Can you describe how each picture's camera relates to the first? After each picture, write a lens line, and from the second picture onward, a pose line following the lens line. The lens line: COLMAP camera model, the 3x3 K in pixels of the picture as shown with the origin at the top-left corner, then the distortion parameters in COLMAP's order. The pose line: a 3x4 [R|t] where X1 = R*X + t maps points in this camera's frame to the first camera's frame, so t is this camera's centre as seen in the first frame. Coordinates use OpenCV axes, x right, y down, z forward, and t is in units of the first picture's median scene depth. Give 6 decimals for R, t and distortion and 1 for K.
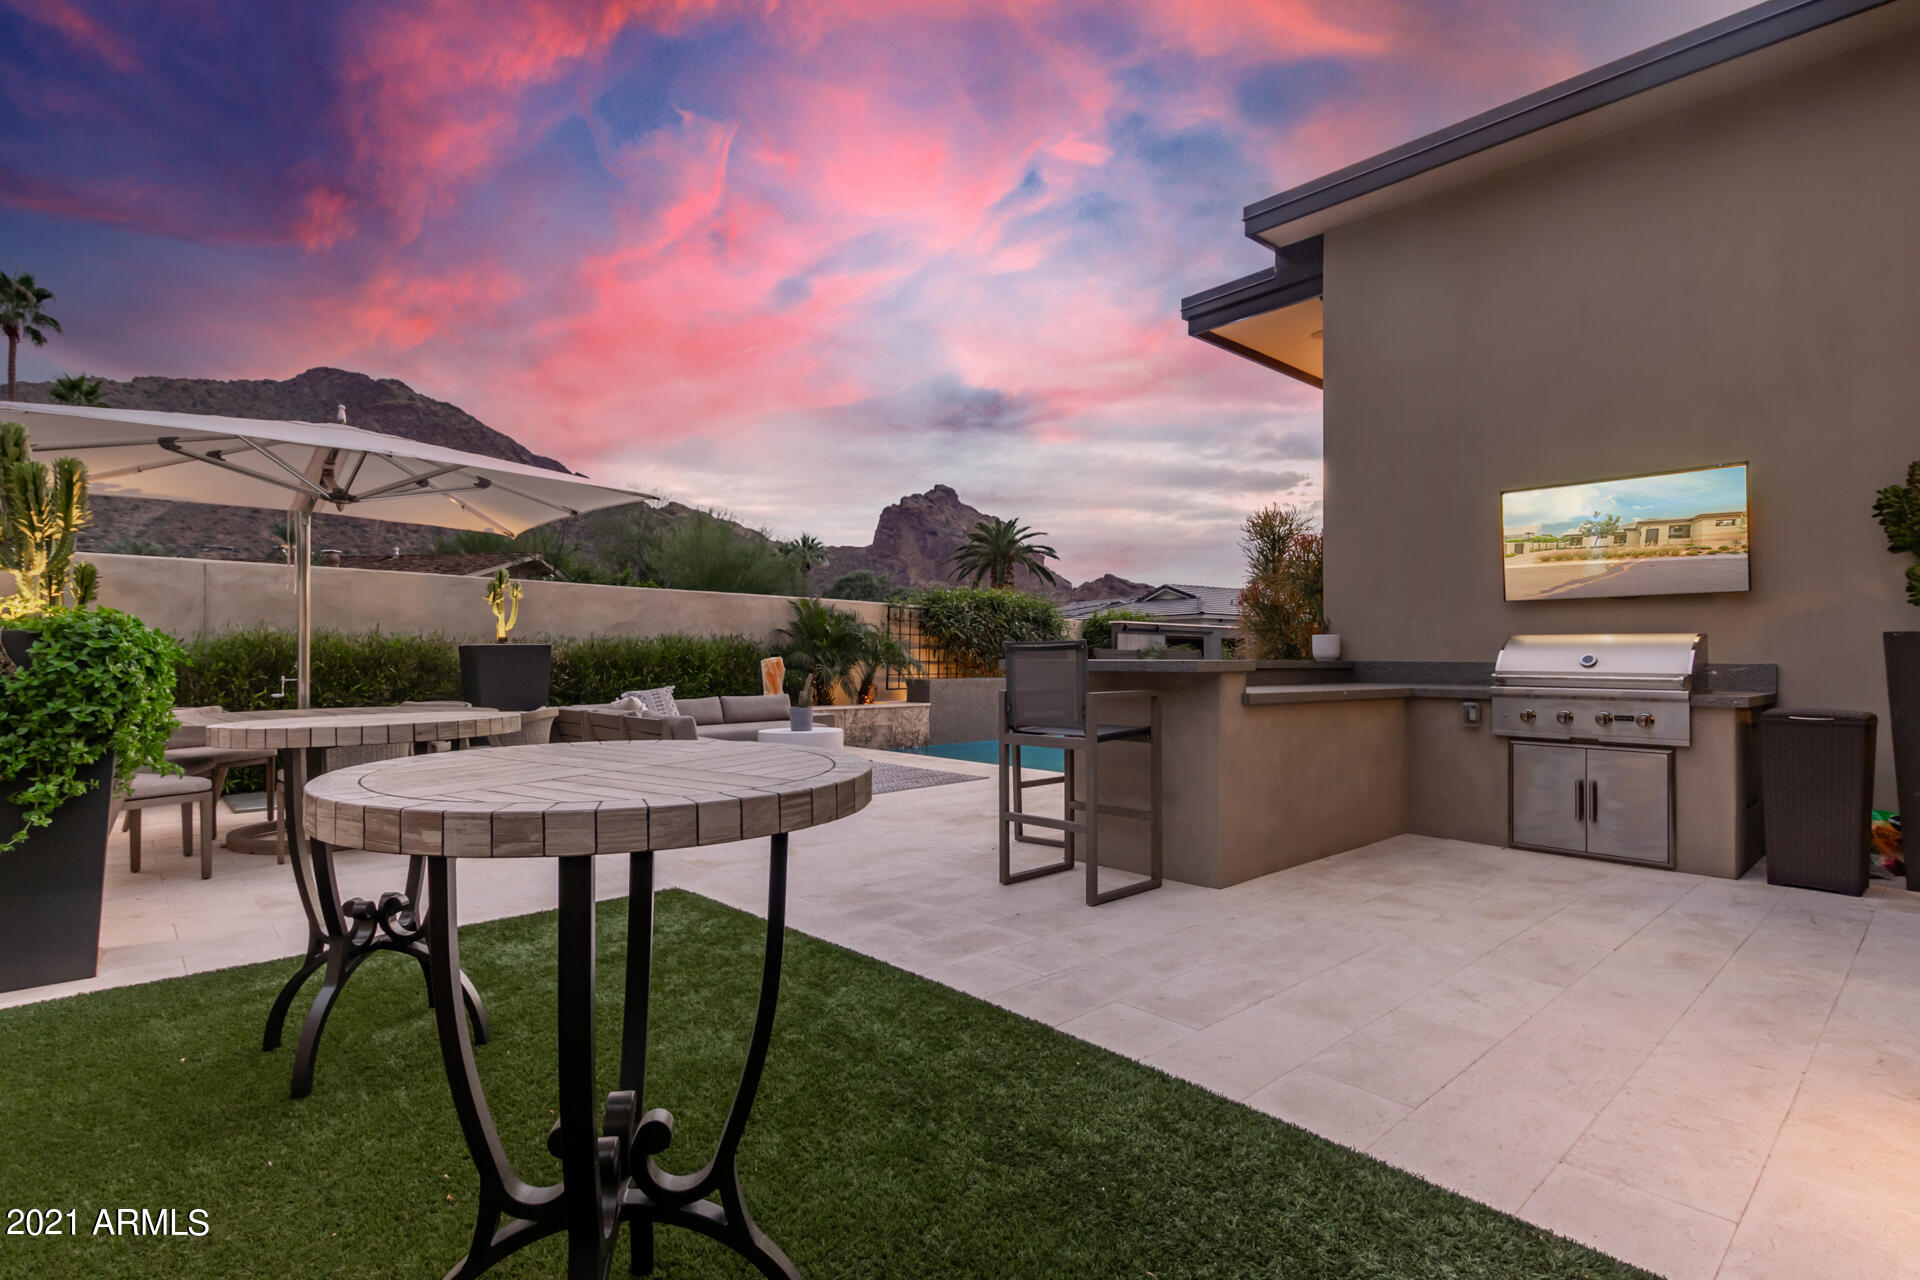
lens RADIAL K [[939.8, 0, 957.8], [0, 939.8, 656.6], [0, 0, 1]] dist [0.004109, -0.003455]
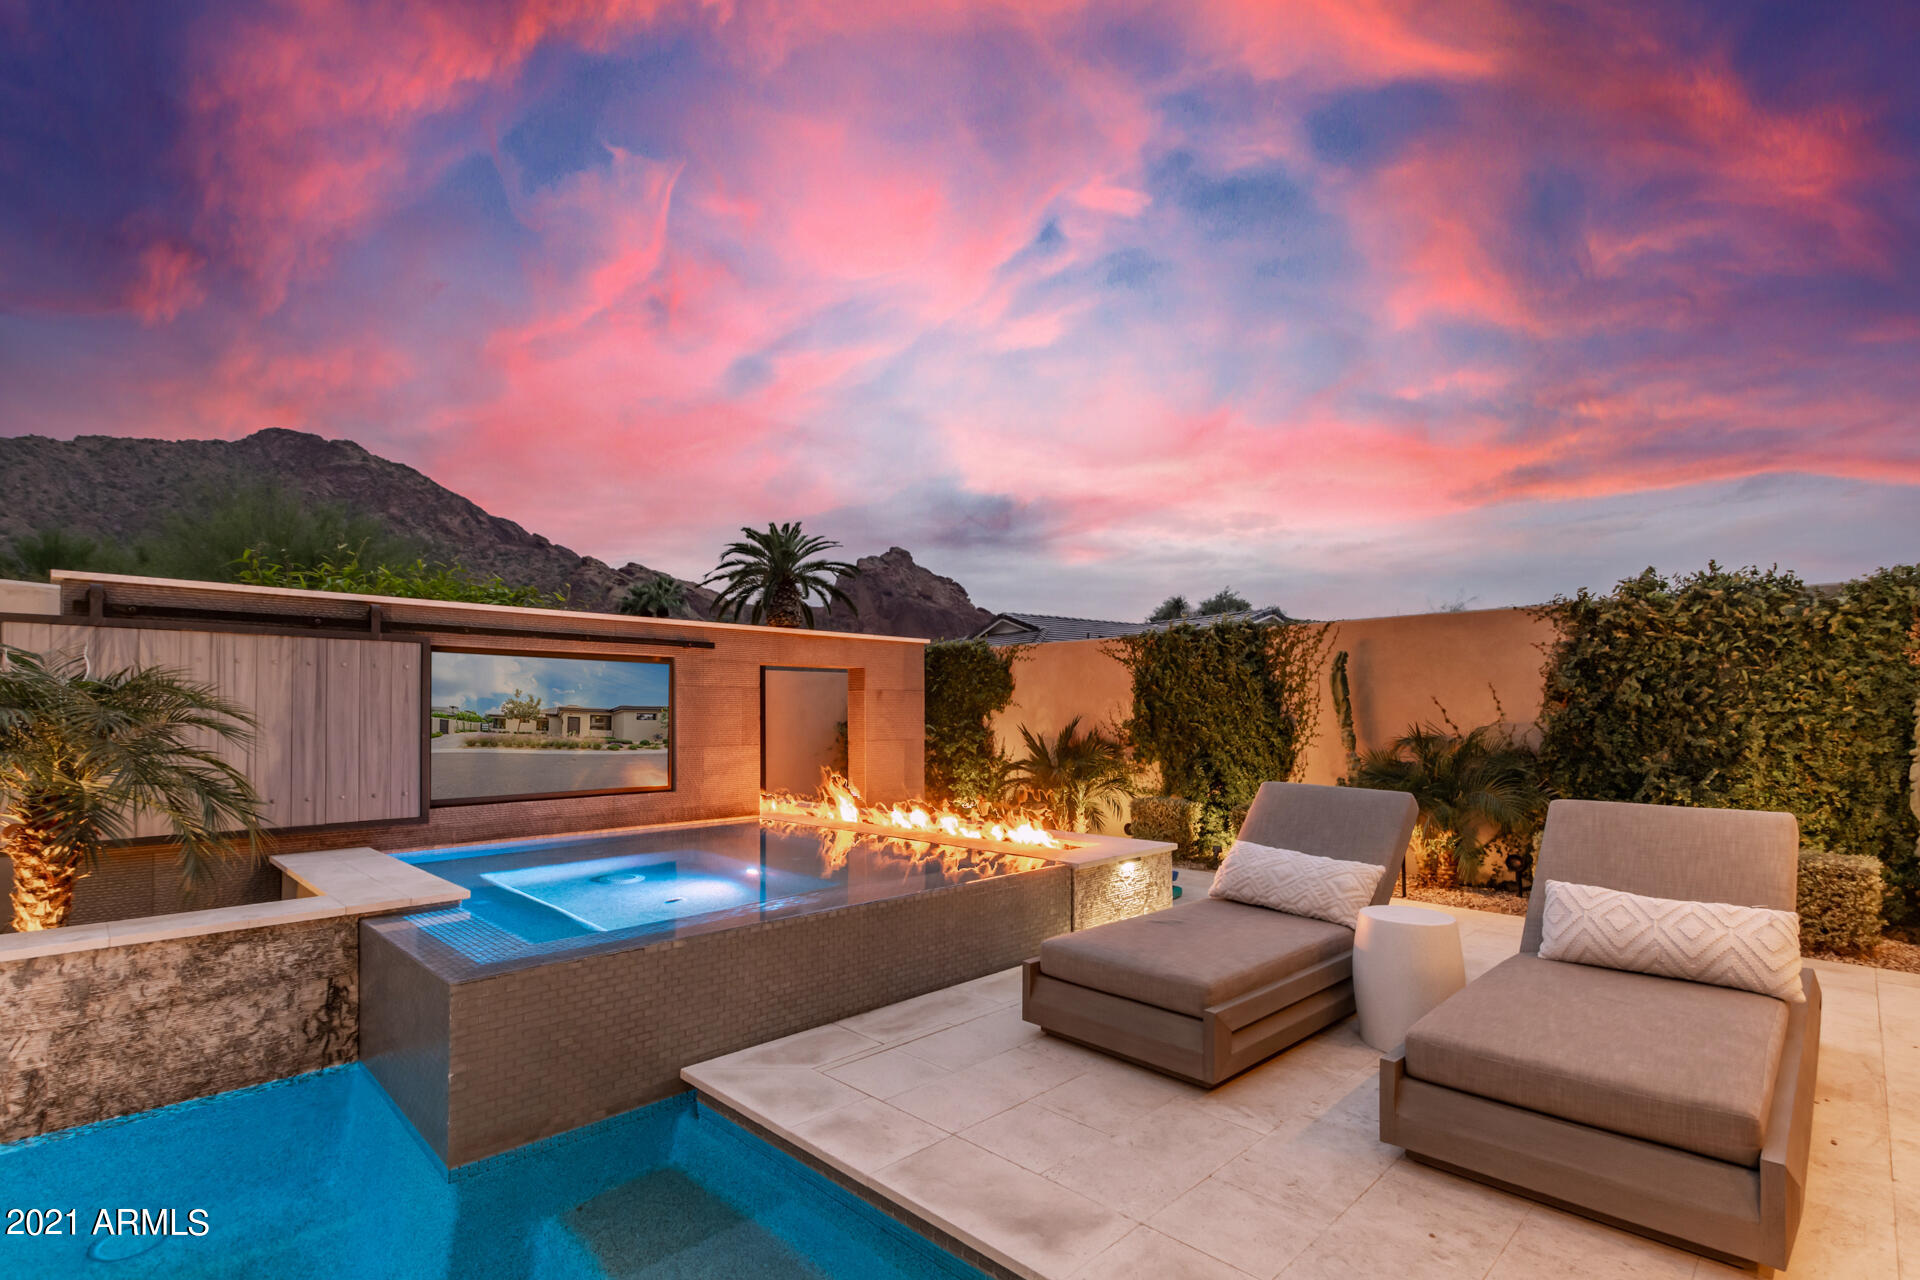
lens RADIAL K [[894.0, 0, 970.9], [0, 894.0, 704.3], [0, 0, 1]] dist [0.000591, 0.000607]
pose [[0.998491, -0.006305, 0.054555, 0.477808], [0.006849, 0.999929, -0.009791, -0.002352], [-0.054489, 0.010150, 0.998463, 0.970462]]
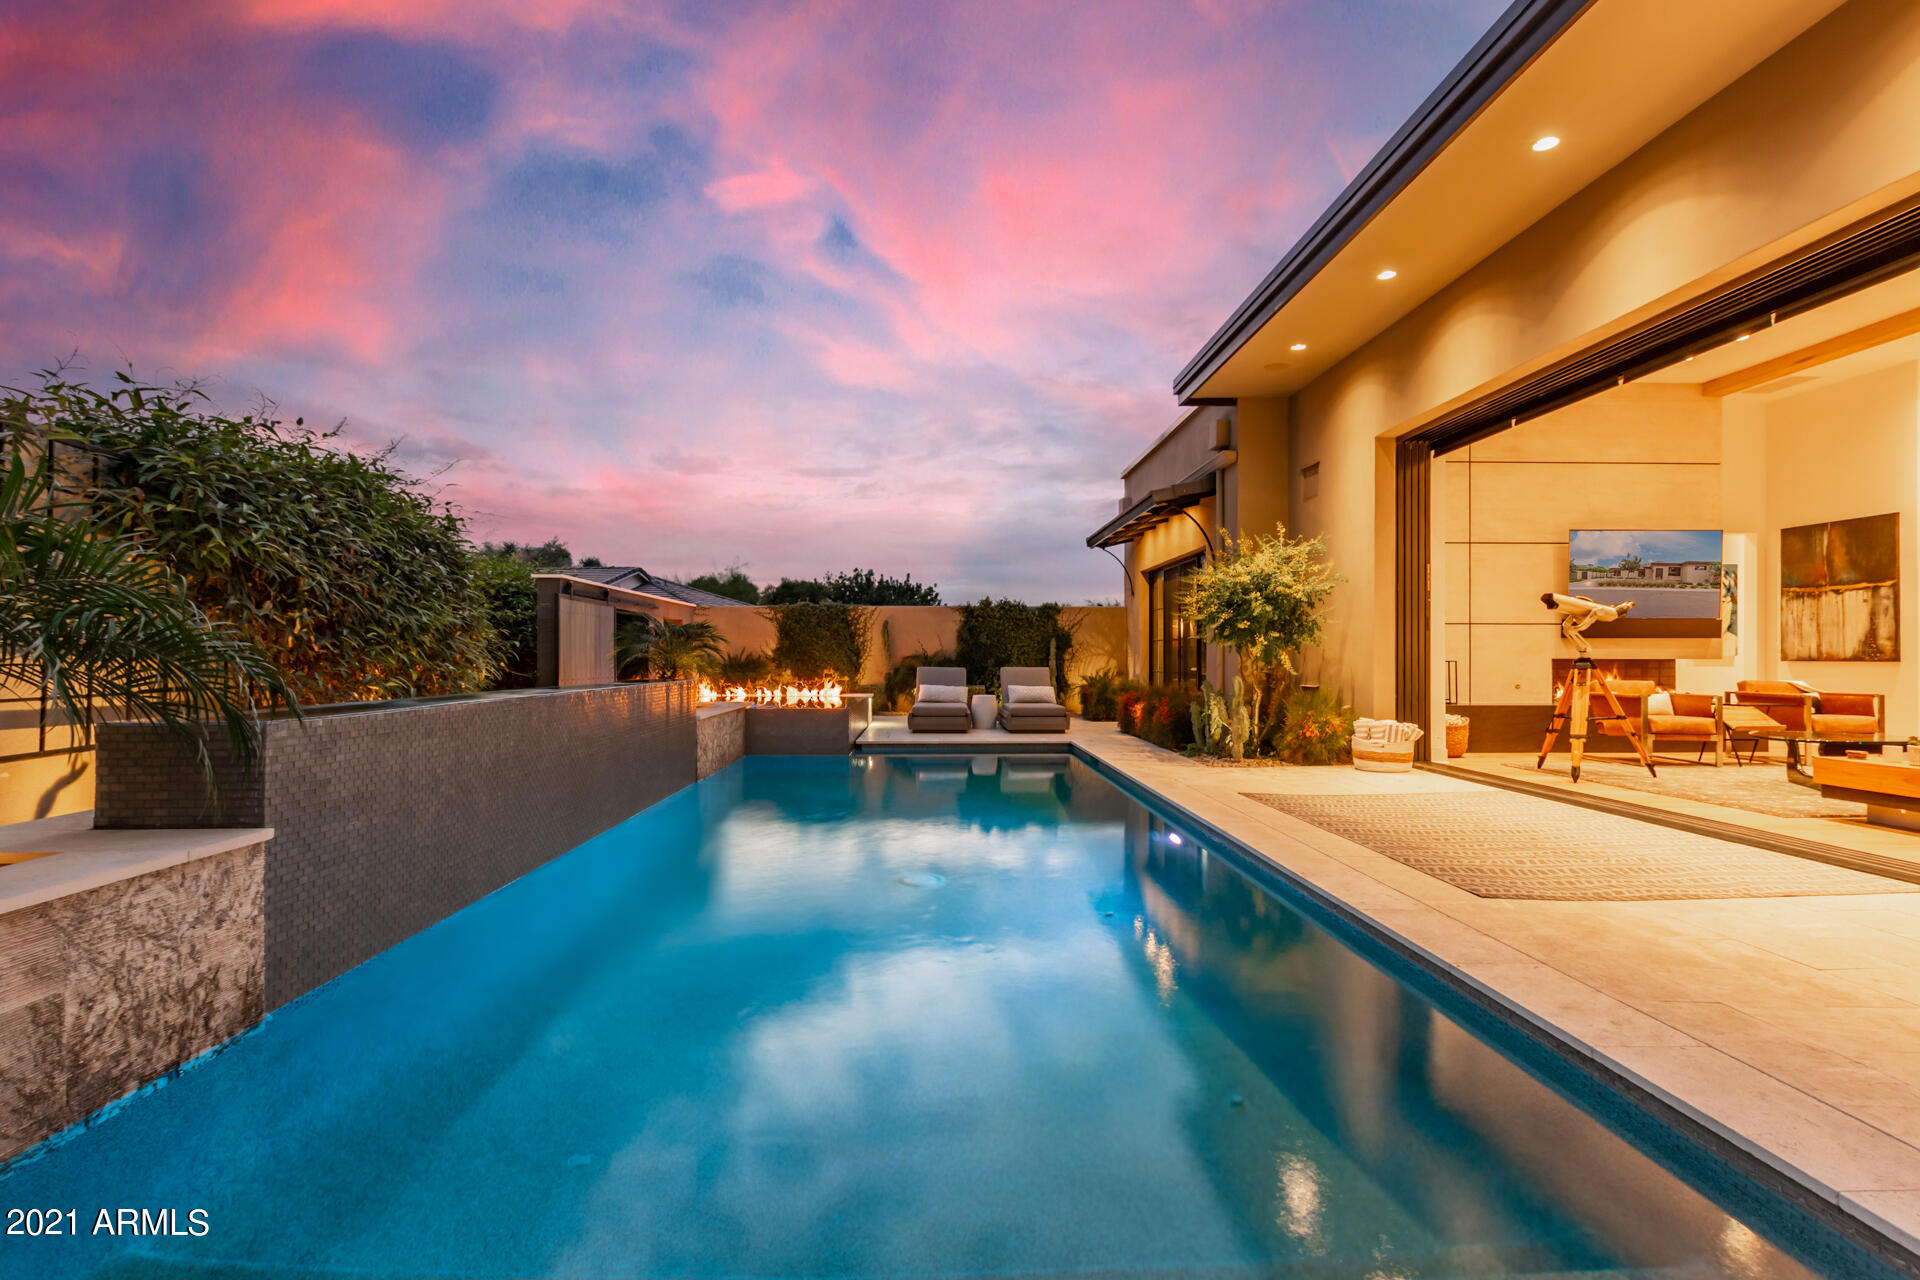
lens RADIAL K [[888.2, 0, 963.8], [0, 888.2, 650.1], [0, 0, 1]] dist [0.010733, -0.003096]
pose [[0.640370, 0.001062, 0.768066, -0.077092], [0.000847, 0.999997, -0.002090, 0.006675], [-0.768066, 0.001989, 0.640367, 0.651114]]
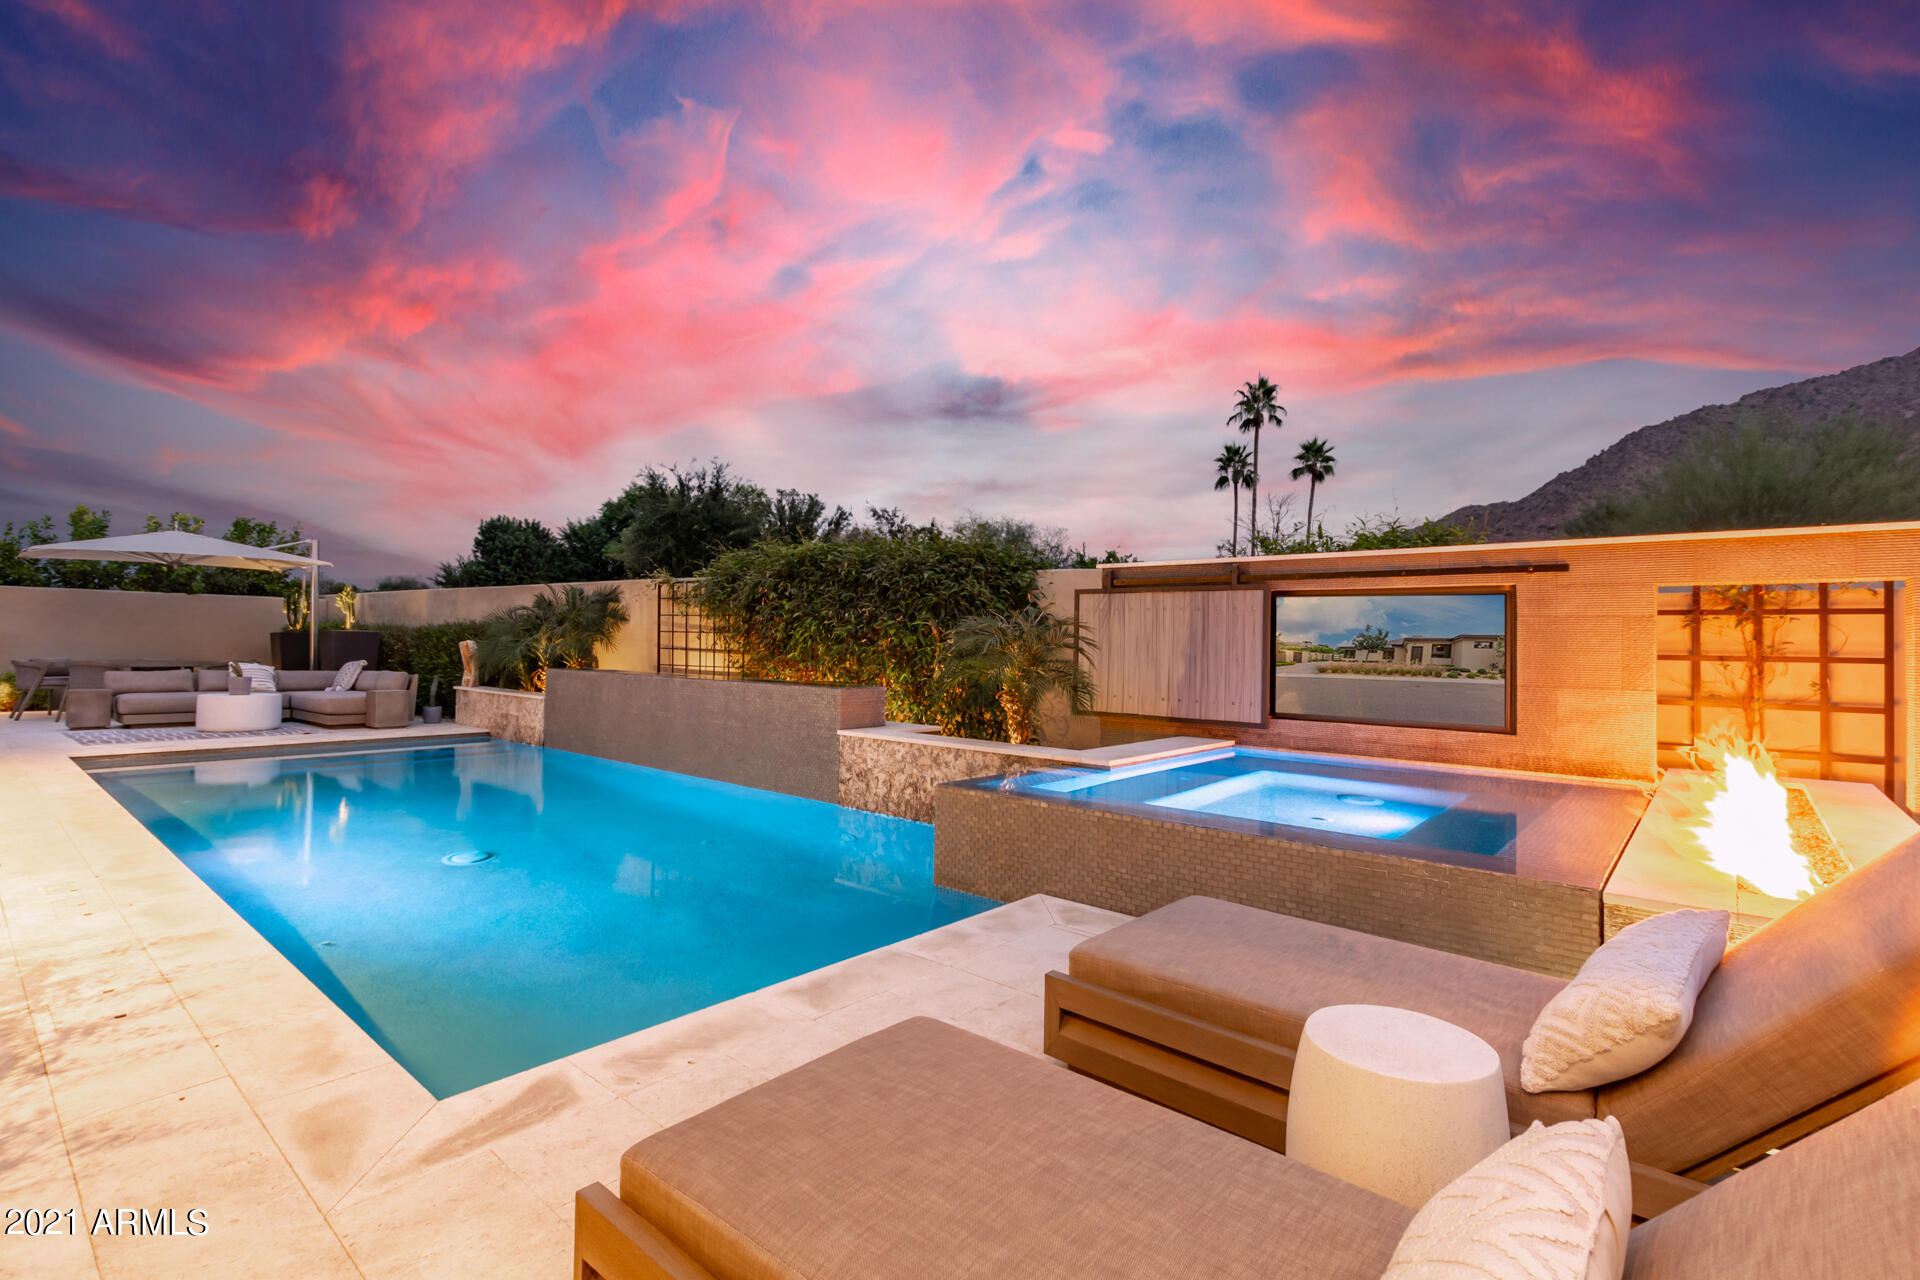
lens RADIAL K [[888.2, 0, 959.6], [0, 888.2, 616.0], [0, 0, 1]] dist [0.010733, -0.003096]
pose [[0.115797, -0.033813, -0.992697, 0.700600], [-0.016287, 0.999221, -0.035935, 0.000726], [0.993139, 0.020329, 0.115156, 1.117533]]
